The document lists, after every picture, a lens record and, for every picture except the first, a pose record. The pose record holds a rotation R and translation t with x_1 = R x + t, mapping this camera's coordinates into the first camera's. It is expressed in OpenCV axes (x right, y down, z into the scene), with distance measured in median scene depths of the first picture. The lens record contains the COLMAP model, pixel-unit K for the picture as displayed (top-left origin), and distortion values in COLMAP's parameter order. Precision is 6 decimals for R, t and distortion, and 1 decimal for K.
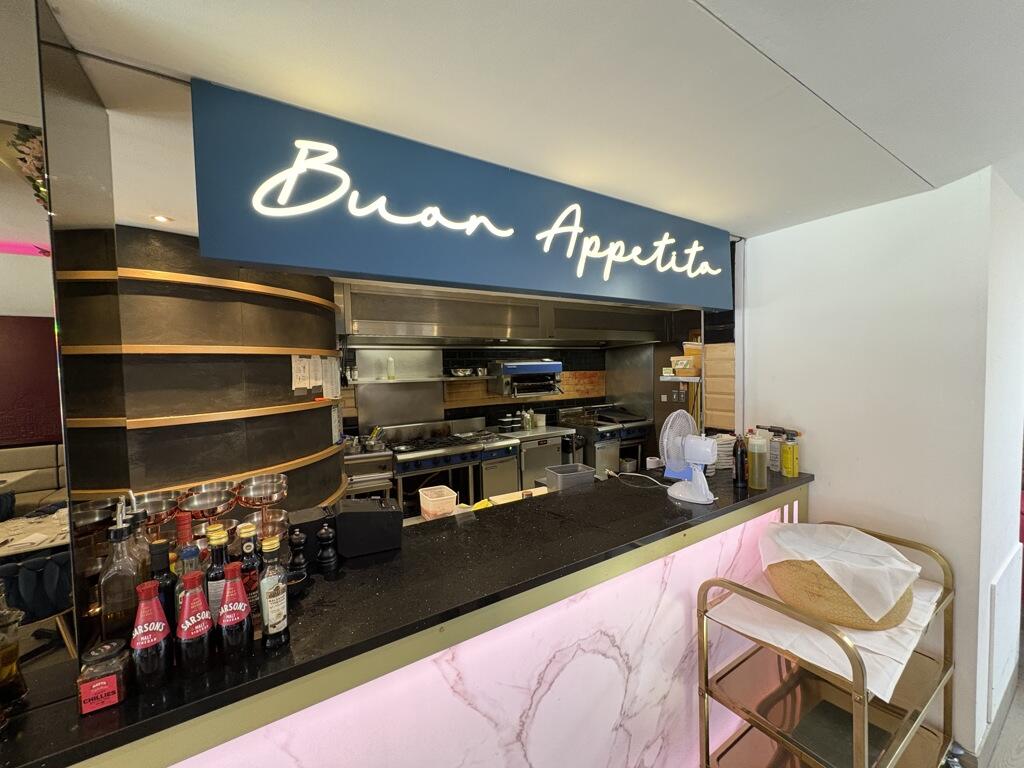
lens RADIAL K [[406.3, 0, 510.0], [0, 406.3, 383.0], [0, 0, 1]] dist [-0.001320, 0.000009]
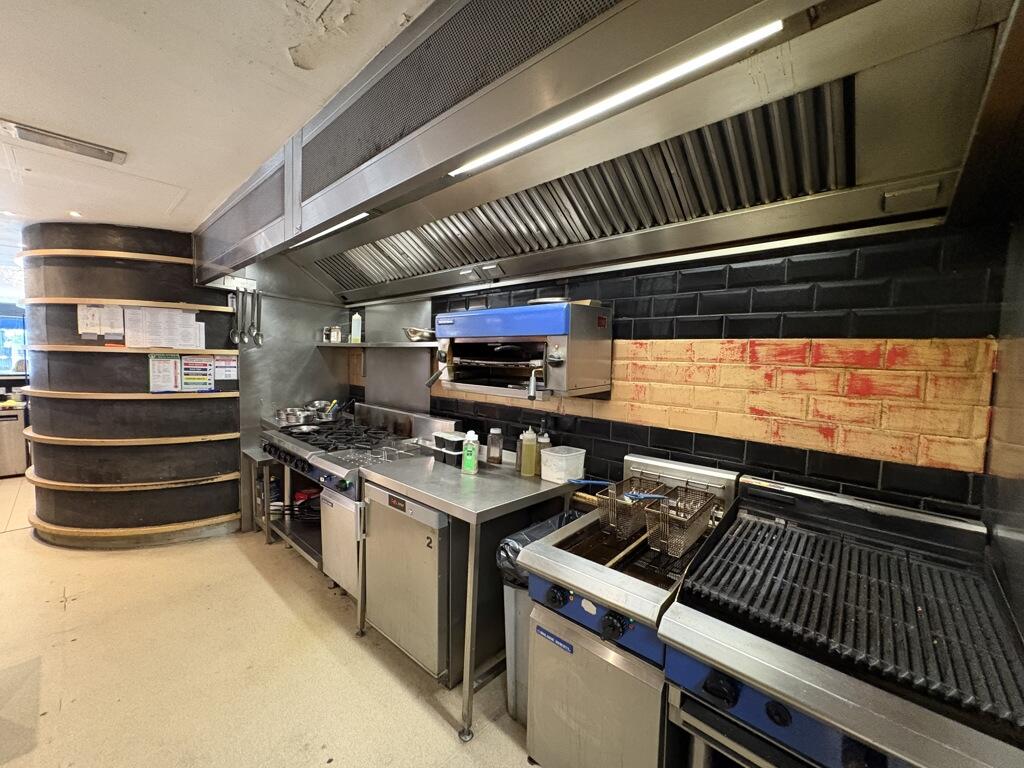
lens RADIAL K [[406.3, 0, 512.4], [0, 406.3, 380.7], [0, 0, 1]] dist [-0.001320, 0.000009]
pose [[0.254593, 0.083183, -0.963464, 0.440104], [-0.073906, 0.995053, 0.066381, -0.009254], [0.964220, 0.054306, 0.259482, 0.897113]]
